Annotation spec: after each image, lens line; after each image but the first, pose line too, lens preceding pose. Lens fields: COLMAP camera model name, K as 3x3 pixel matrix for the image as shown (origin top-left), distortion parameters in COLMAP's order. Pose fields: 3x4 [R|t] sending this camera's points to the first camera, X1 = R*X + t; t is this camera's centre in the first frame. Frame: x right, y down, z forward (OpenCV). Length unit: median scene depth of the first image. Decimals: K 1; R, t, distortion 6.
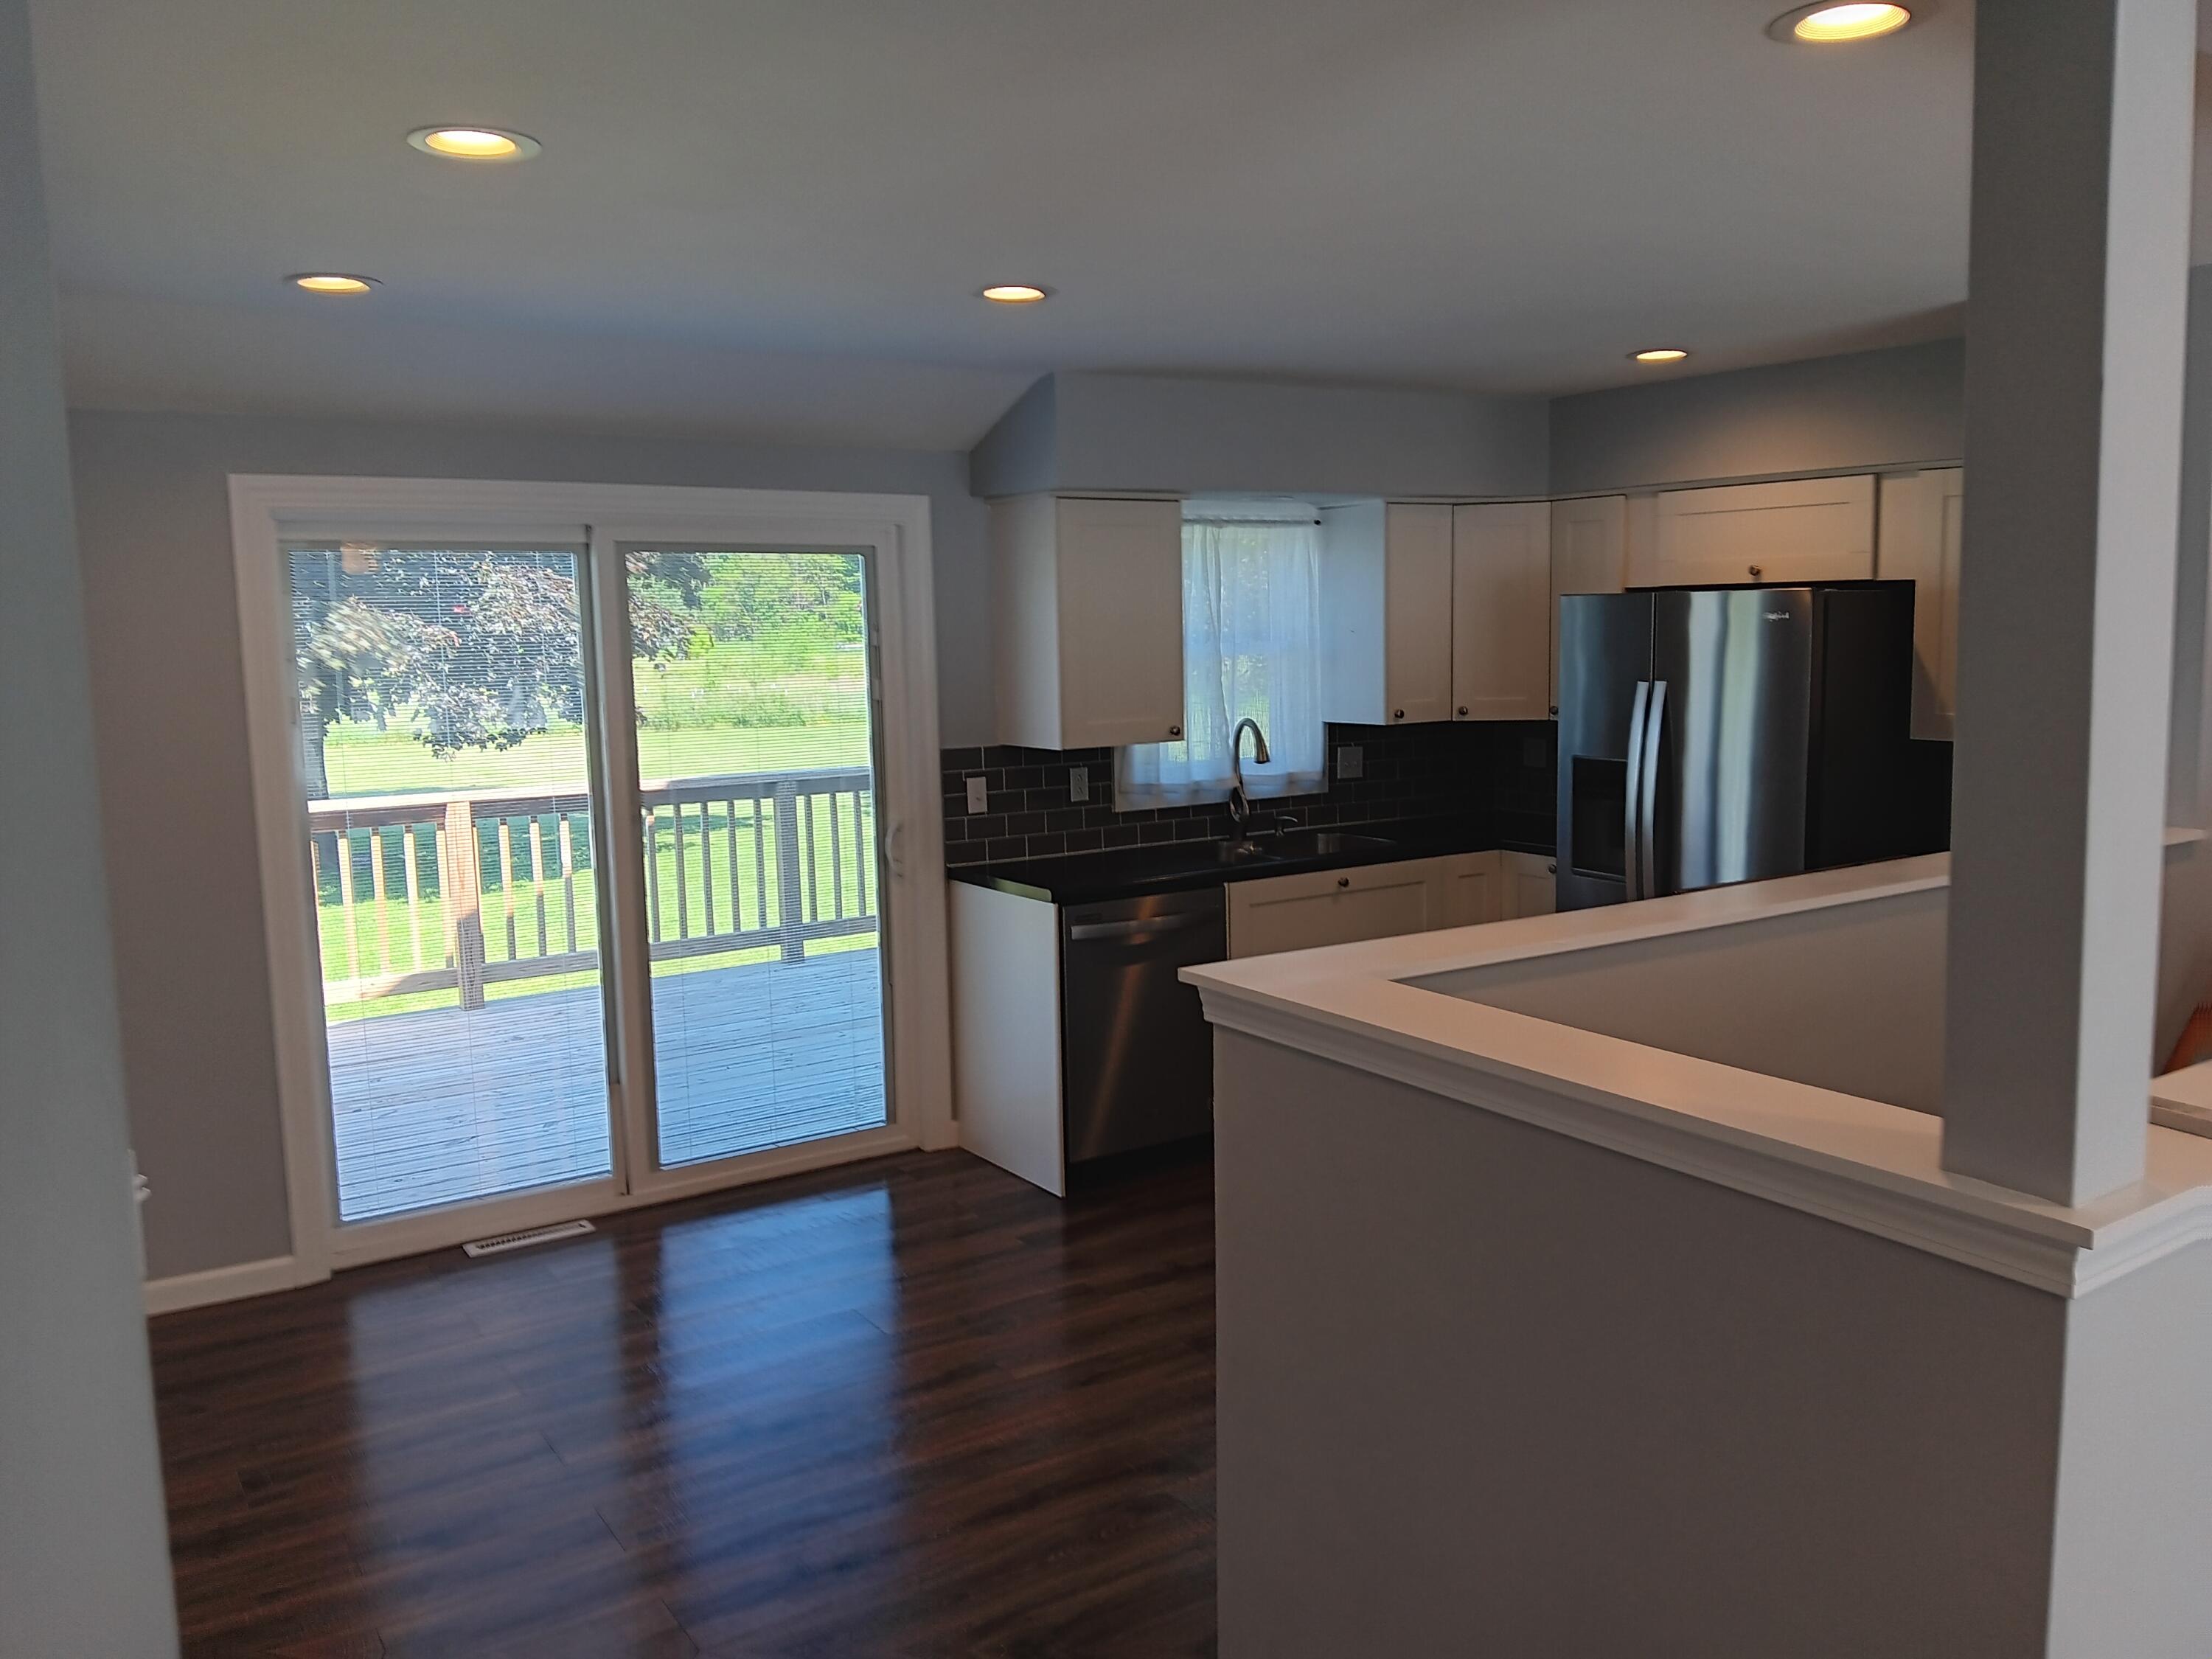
lens RADIAL K [[1736.3, 0, 1101.8], [0, 1736.3, 828.1], [0, 0, 1]] dist [0.076250, -0.079508]
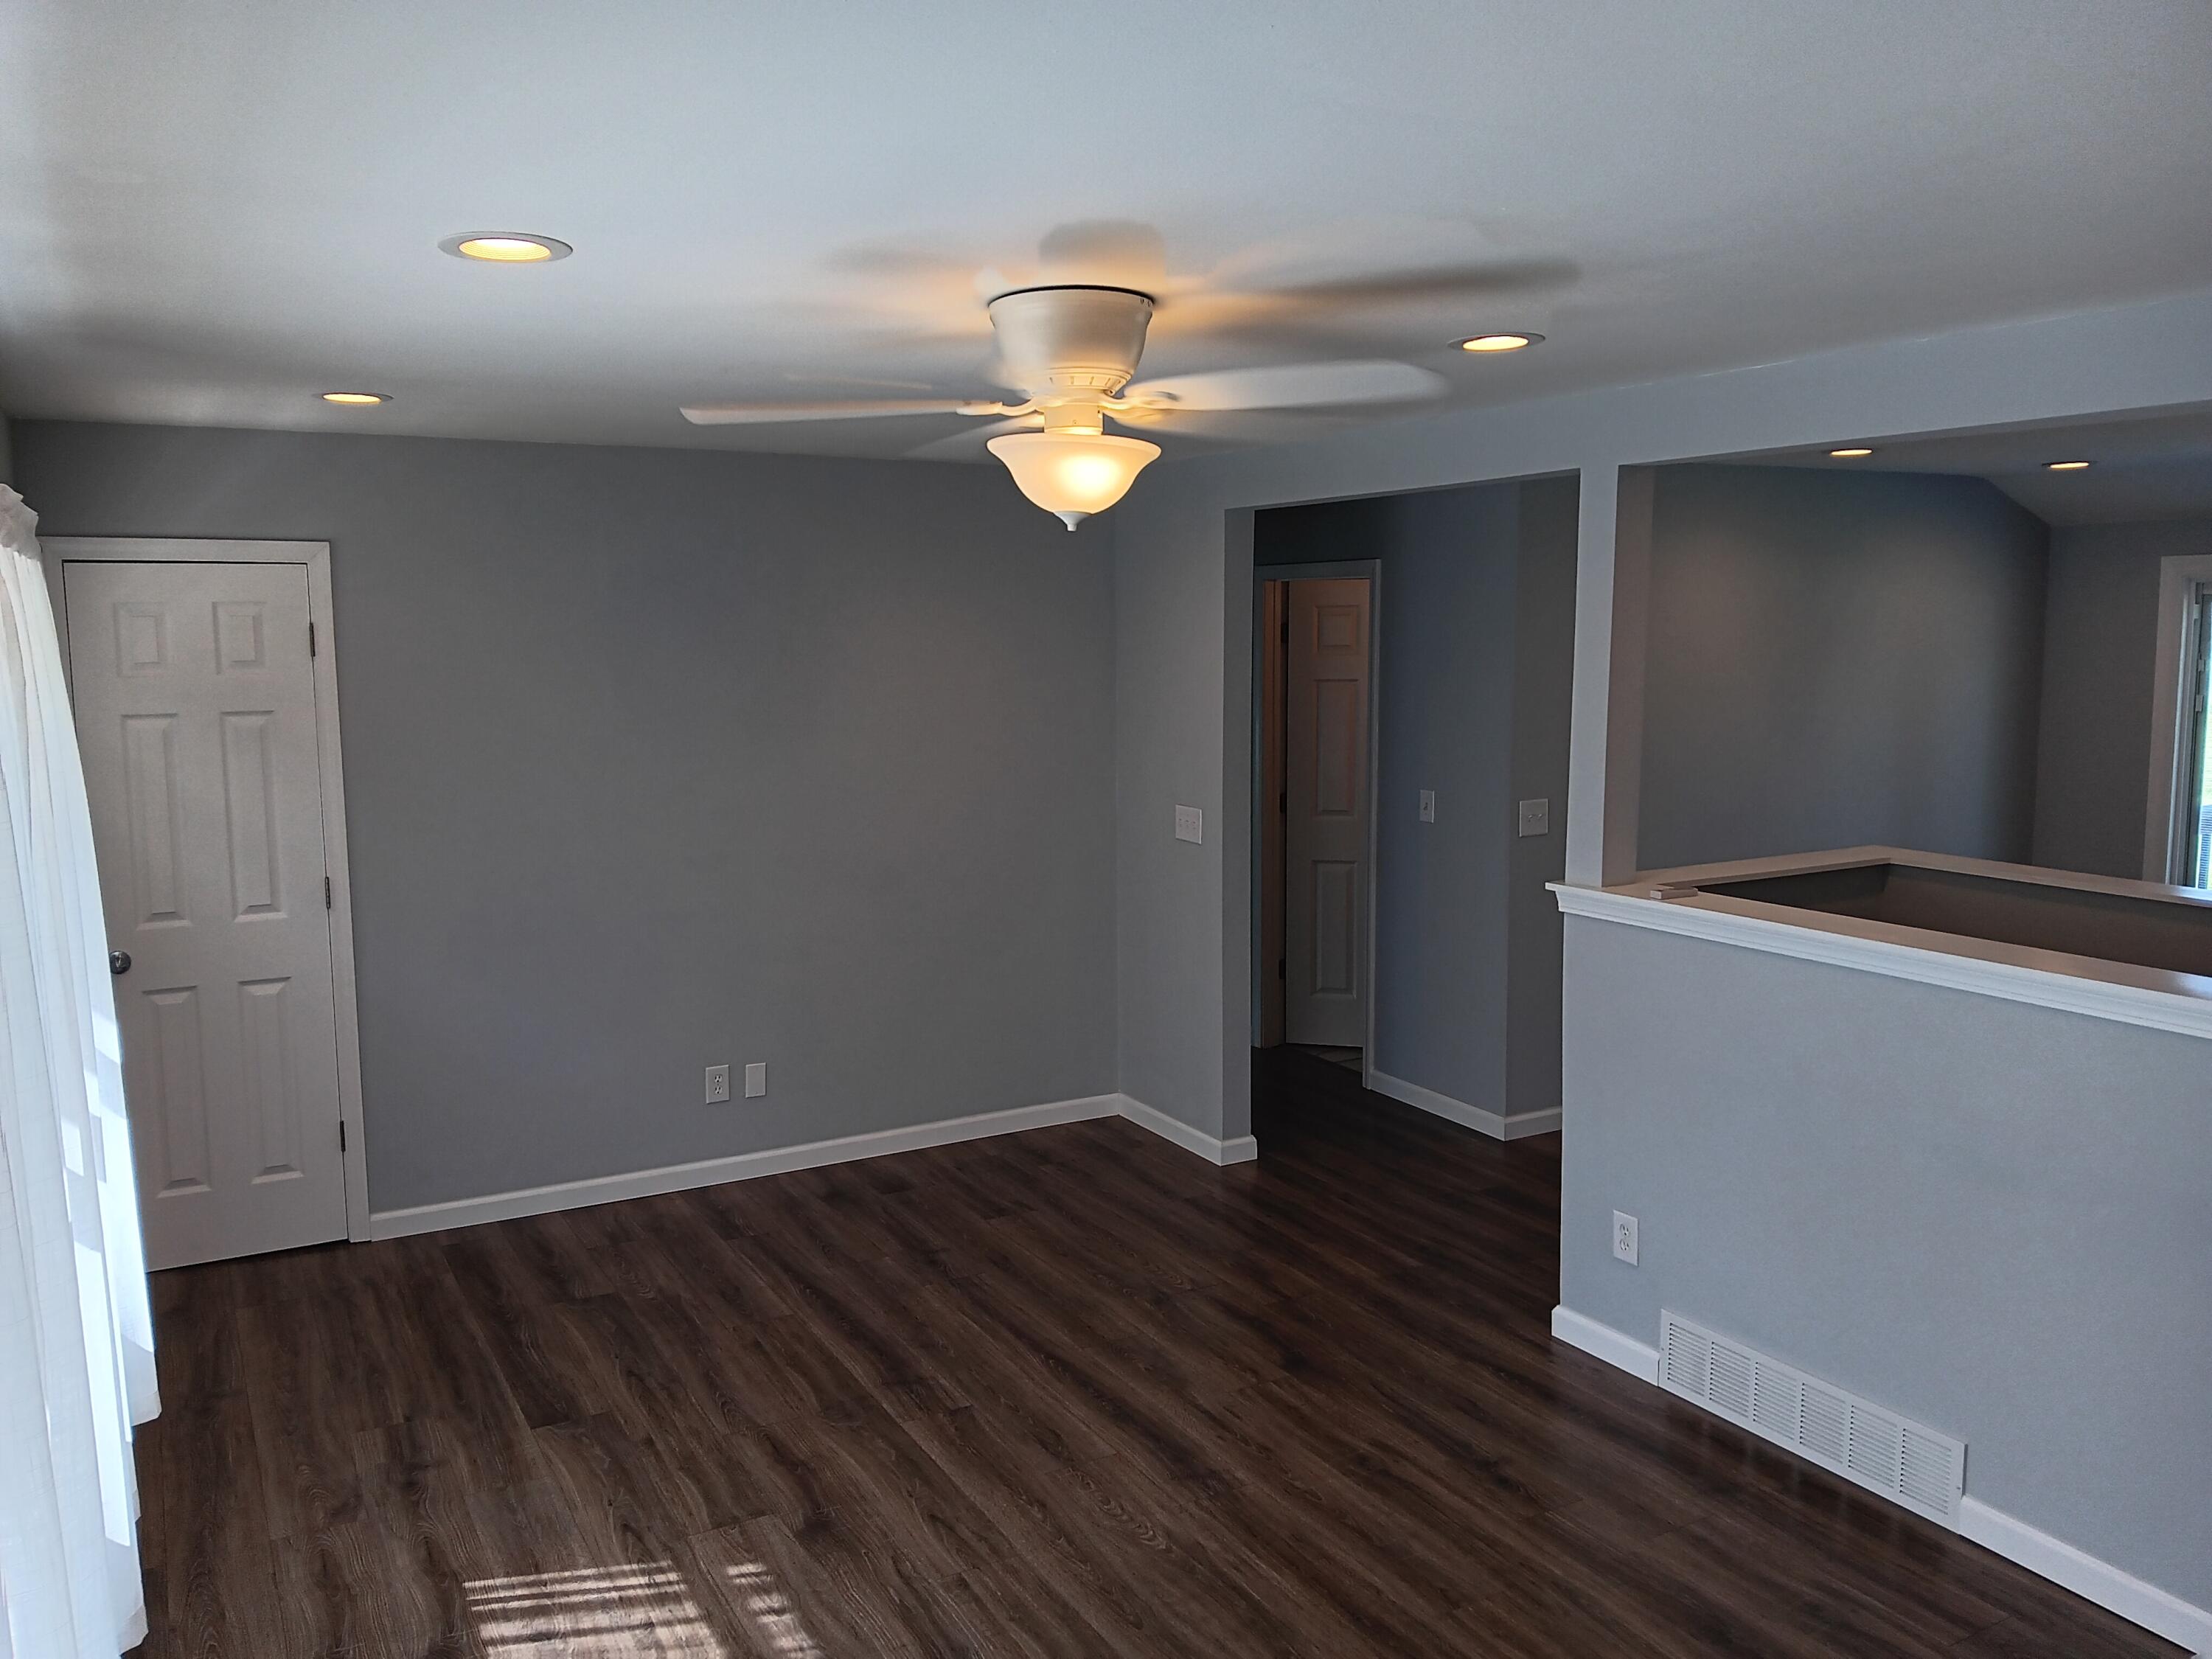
lens RADIAL K [[1736.3, 0, 1149.1], [0, 1736.3, 833.8], [0, 0, 1]] dist [0.076250, -0.079508]
pose [[-0.048874, 0.135968, -0.989507, 0.921843], [-0.110634, 0.983858, 0.140657, -0.055686], [0.992659, 0.116347, -0.033042, 0.108776]]
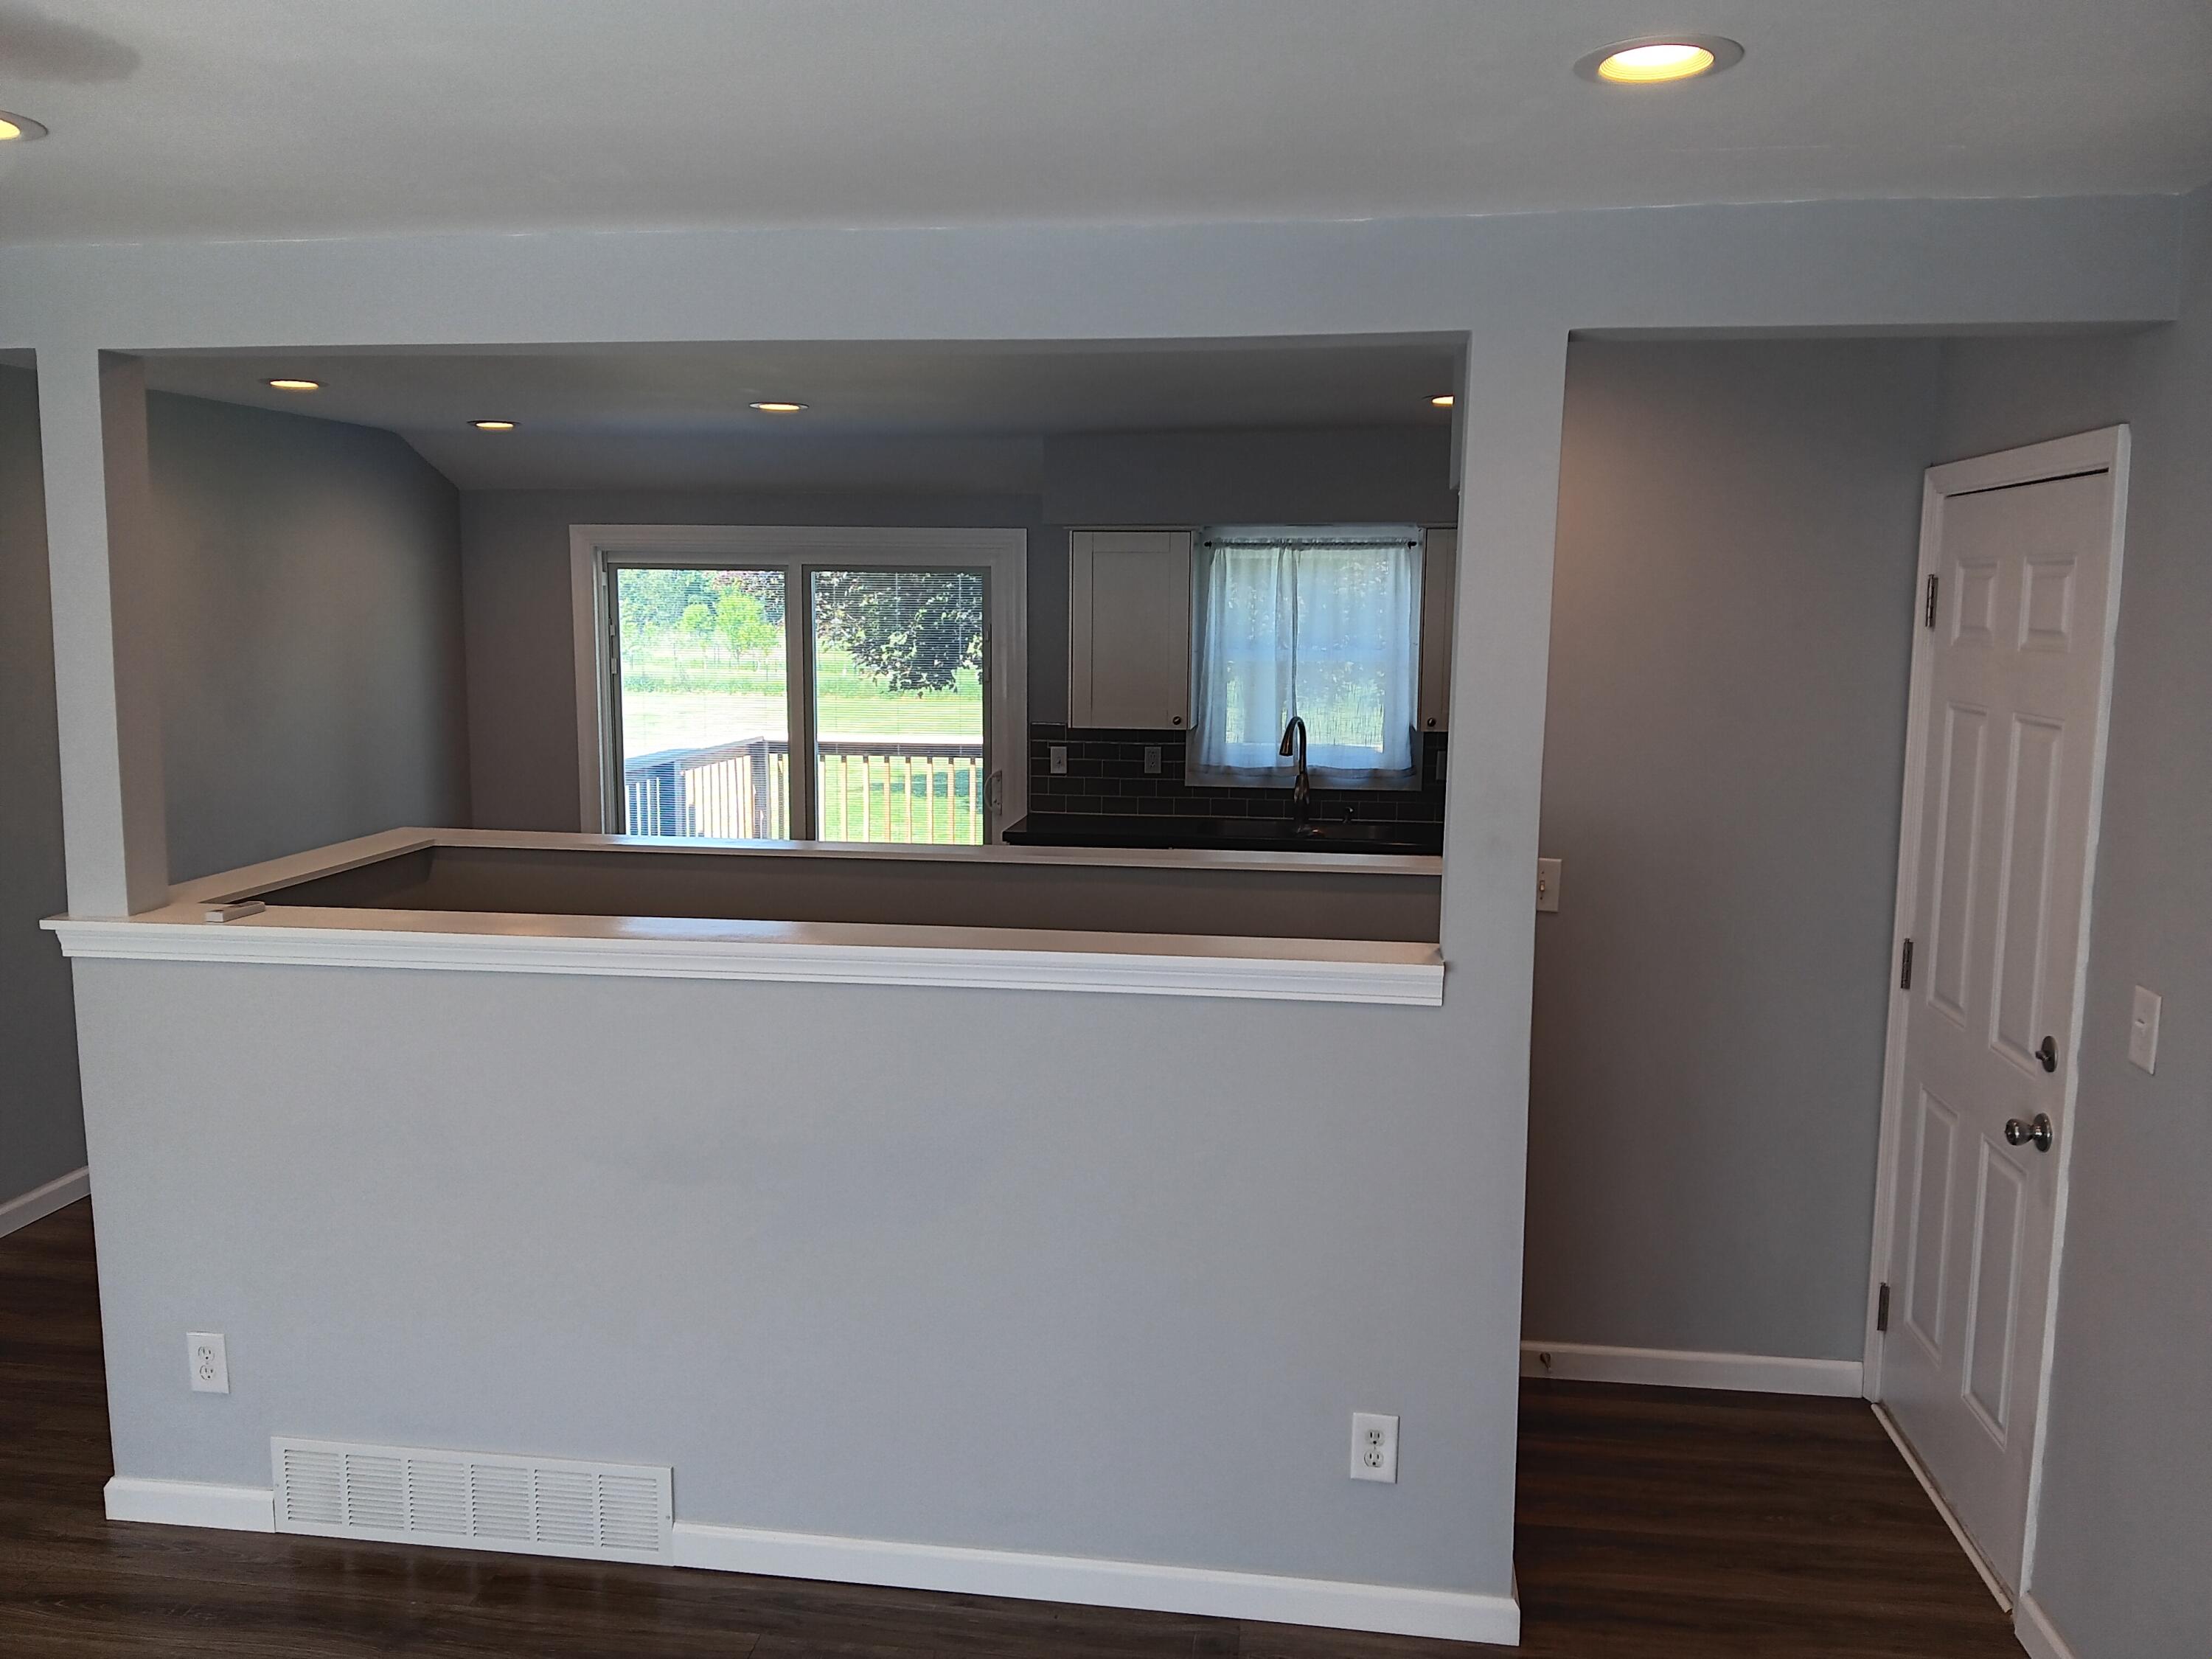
lens RADIAL K [[1736.3, 0, 1145.9], [0, 1736.3, 807.8], [0, 0, 1]] dist [0.076250, -0.079508]
pose [[0.755435, 0.102216, -0.647202, 0.801613], [-0.100749, 0.994131, 0.039411, -0.040331], [0.647432, 0.035432, 0.761299, 0.063820]]
